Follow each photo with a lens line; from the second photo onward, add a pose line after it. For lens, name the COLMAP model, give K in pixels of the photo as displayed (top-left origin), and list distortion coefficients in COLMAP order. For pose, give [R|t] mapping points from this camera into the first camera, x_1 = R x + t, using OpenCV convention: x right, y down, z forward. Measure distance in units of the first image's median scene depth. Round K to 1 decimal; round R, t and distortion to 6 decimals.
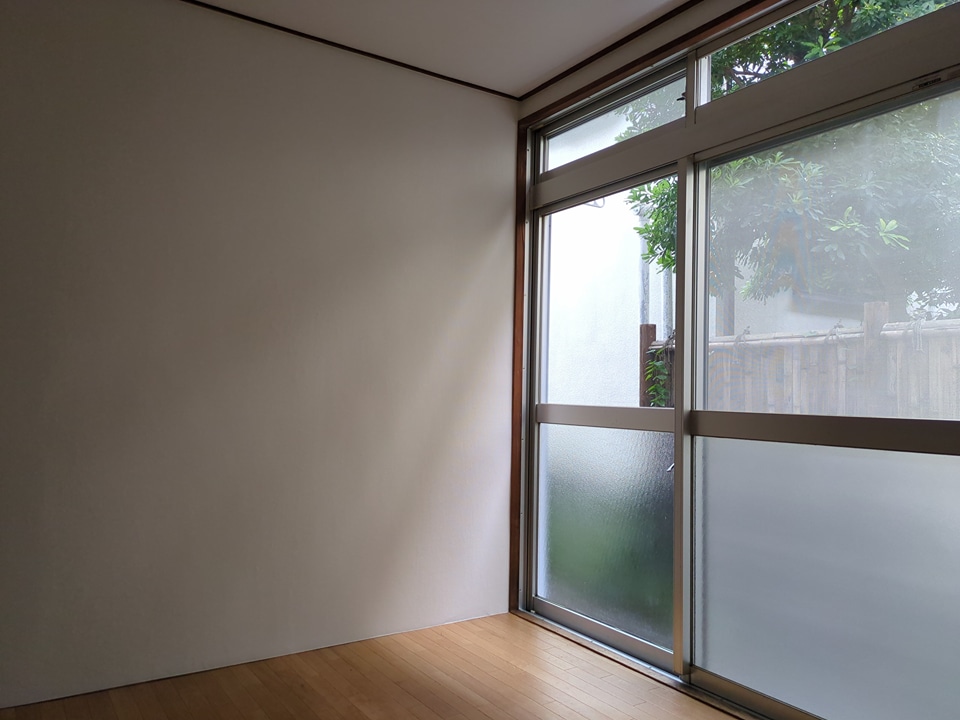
lens RADIAL K [[725.1, 0, 480.7], [0, 725.1, 359.3], [0, 0, 1]] dist [0.024063, -0.017979]
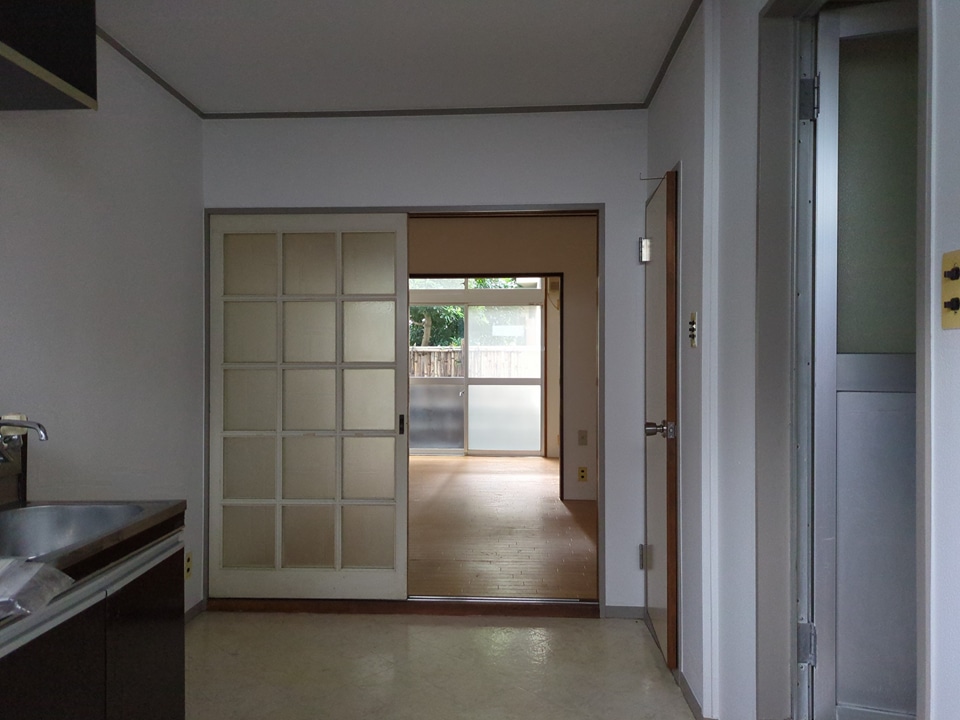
lens RADIAL K [[725.1, 0, 475.0], [0, 725.1, 358.2], [0, 0, 1]] dist [0.024063, -0.017979]
pose [[0.573990, -0.016588, 0.818694, -1.747012], [-0.031097, 0.998632, 0.042036, -0.116501], [-0.818272, -0.049587, 0.572689, -0.693380]]
